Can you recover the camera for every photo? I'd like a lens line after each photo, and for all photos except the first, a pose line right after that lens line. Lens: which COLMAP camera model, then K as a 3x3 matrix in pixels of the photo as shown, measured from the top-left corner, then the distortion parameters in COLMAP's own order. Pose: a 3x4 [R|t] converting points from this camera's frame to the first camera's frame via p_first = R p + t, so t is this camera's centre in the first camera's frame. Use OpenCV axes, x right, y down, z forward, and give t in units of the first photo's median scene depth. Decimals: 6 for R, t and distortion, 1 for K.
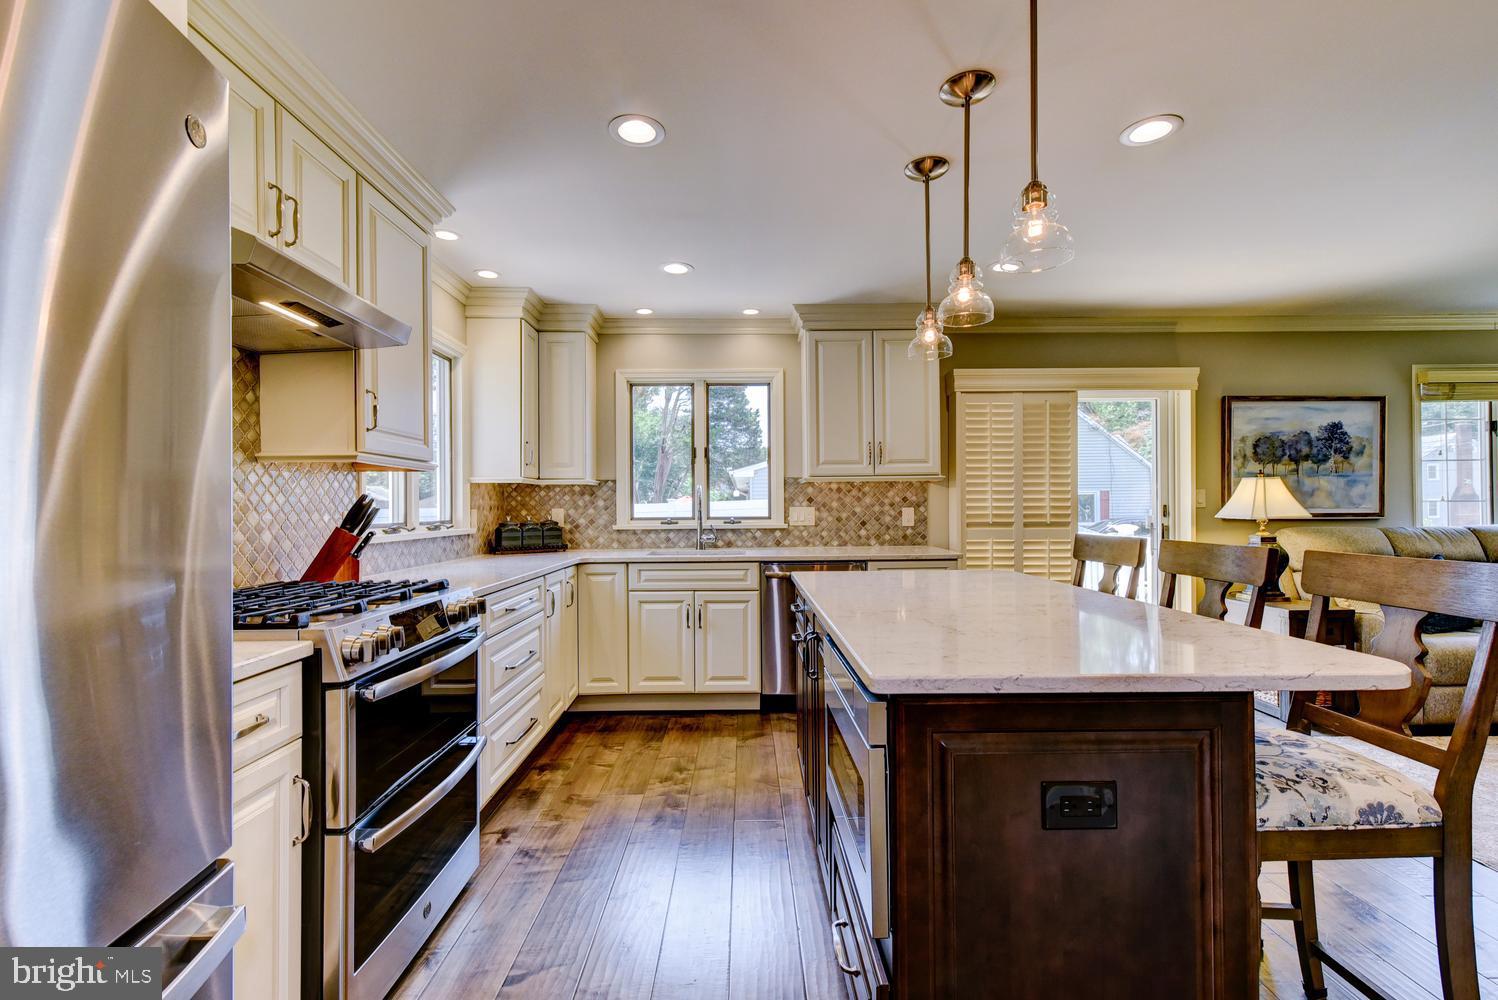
lens RADIAL K [[686.3, 0, 751.8], [0, 686.3, 506.0], [0, 0, 1]] dist [0.011079, -0.000582]
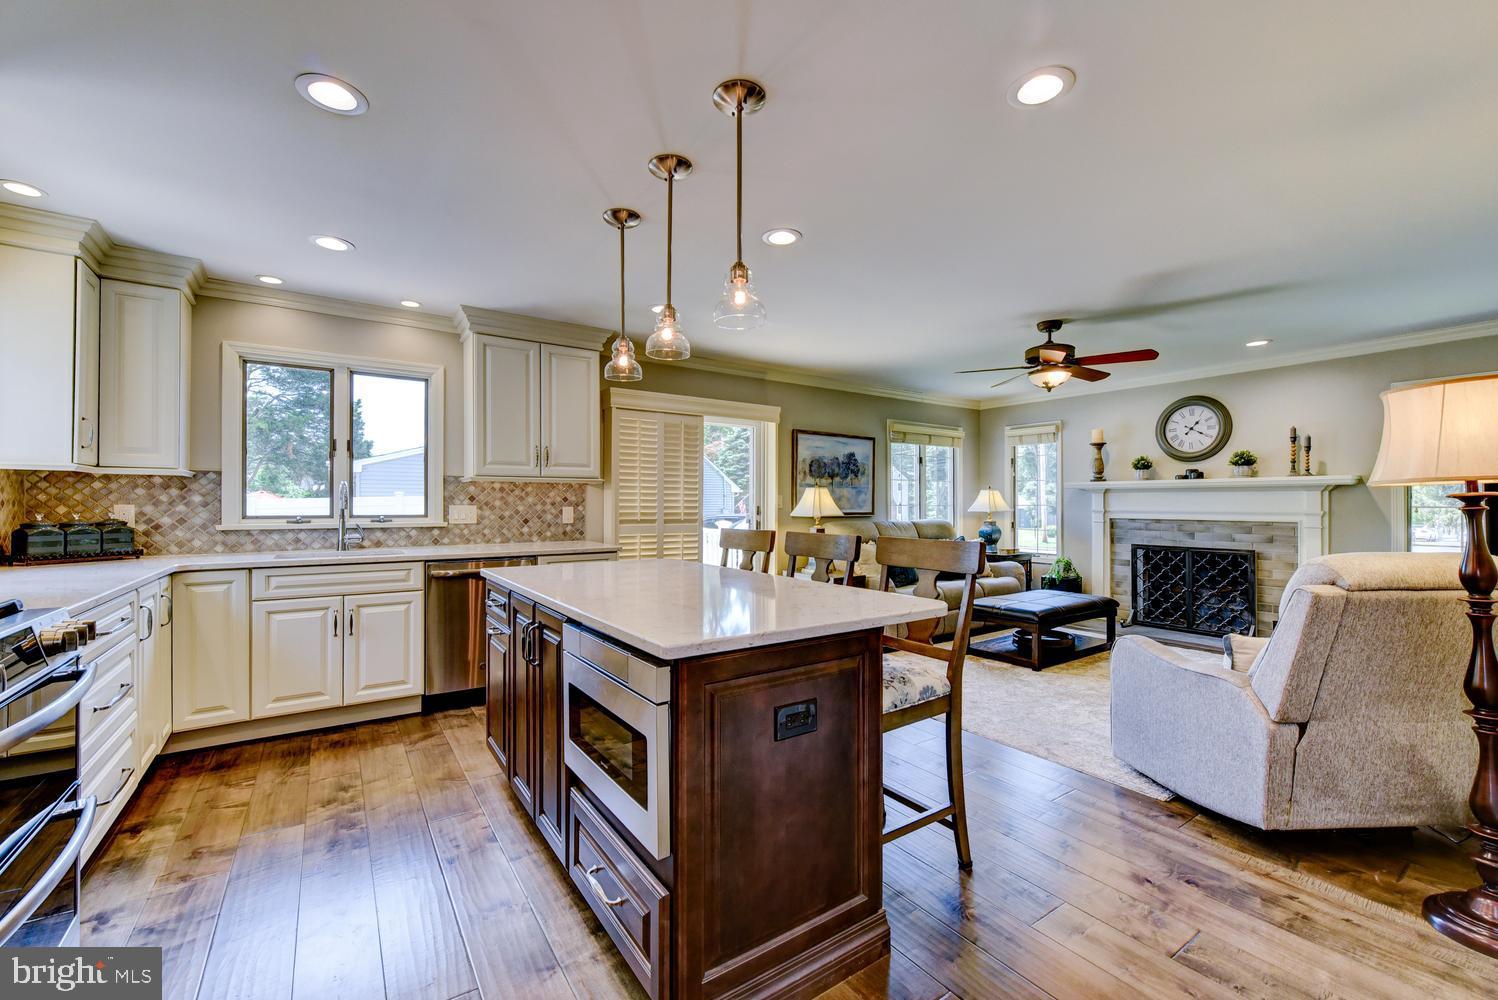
lens RADIAL K [[617.6, 0, 762.4], [0, 617.6, 504.6], [0, 0, 1]] dist [-0.001104, -0.000826]
pose [[0.824683, 0.009564, 0.565515, -0.081422], [-0.009138, 0.999952, -0.003586, -0.000432], [-0.565522, -0.002211, 0.824730, -0.001550]]
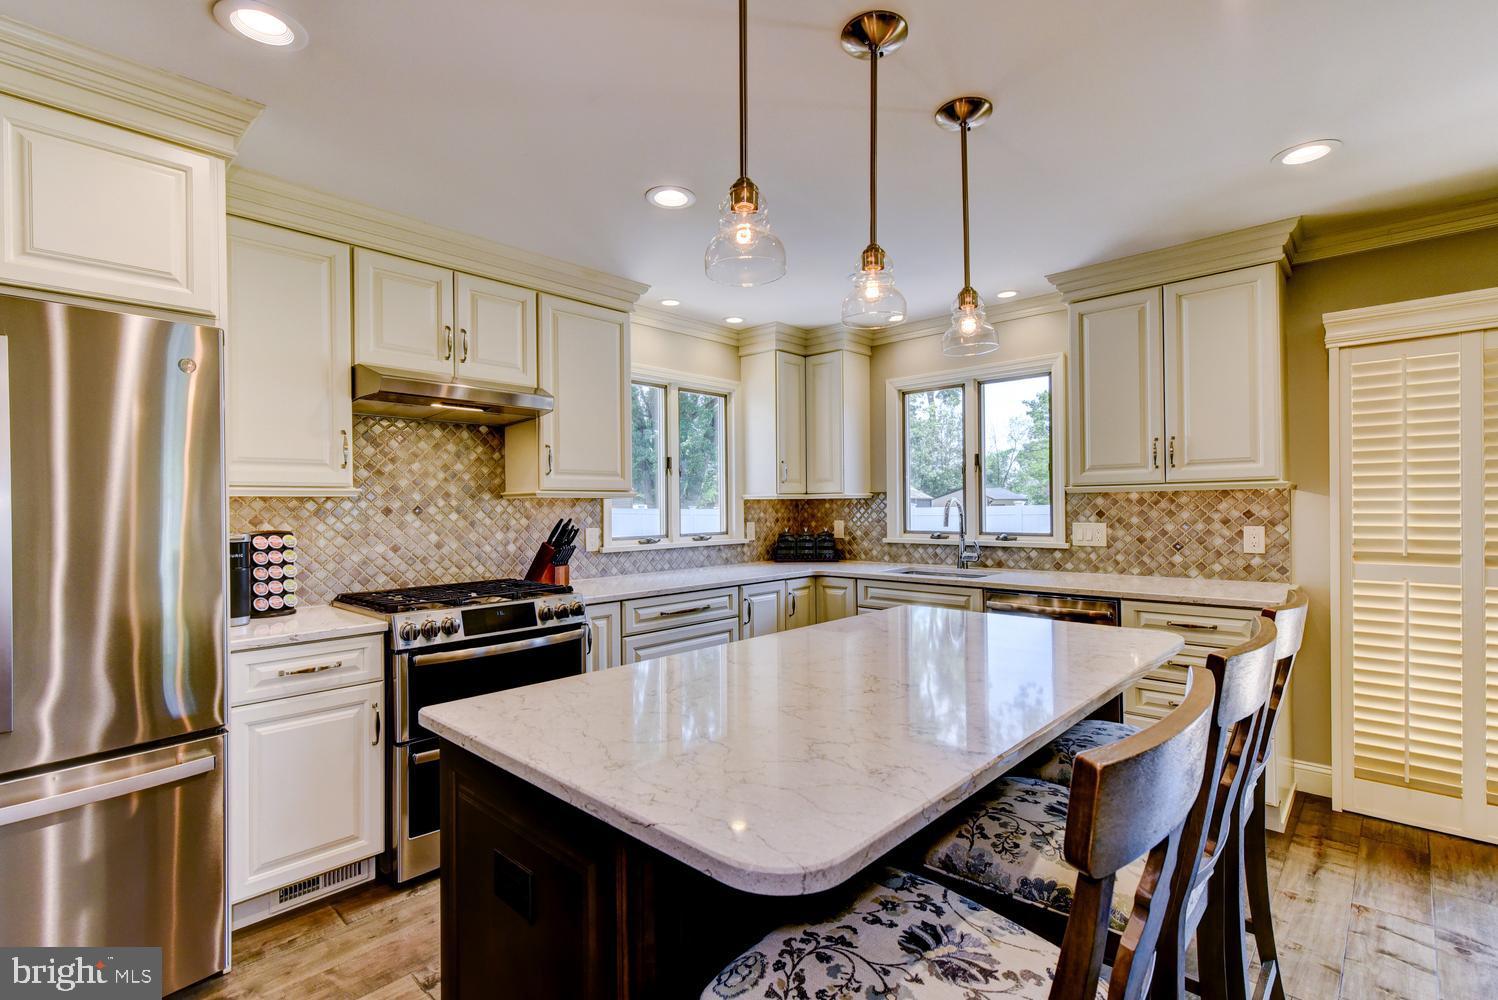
lens RADIAL K [[697.3, 0, 727.1], [0, 697.3, 501.9], [0, 0, 1]] dist [0.001433, 0.000036]
pose [[0.706530, -0.004620, -0.707668, 0.365377], [0.007085, 0.999975, 0.000545, -0.027286], [0.707647, -0.005399, 0.706545, 0.137456]]
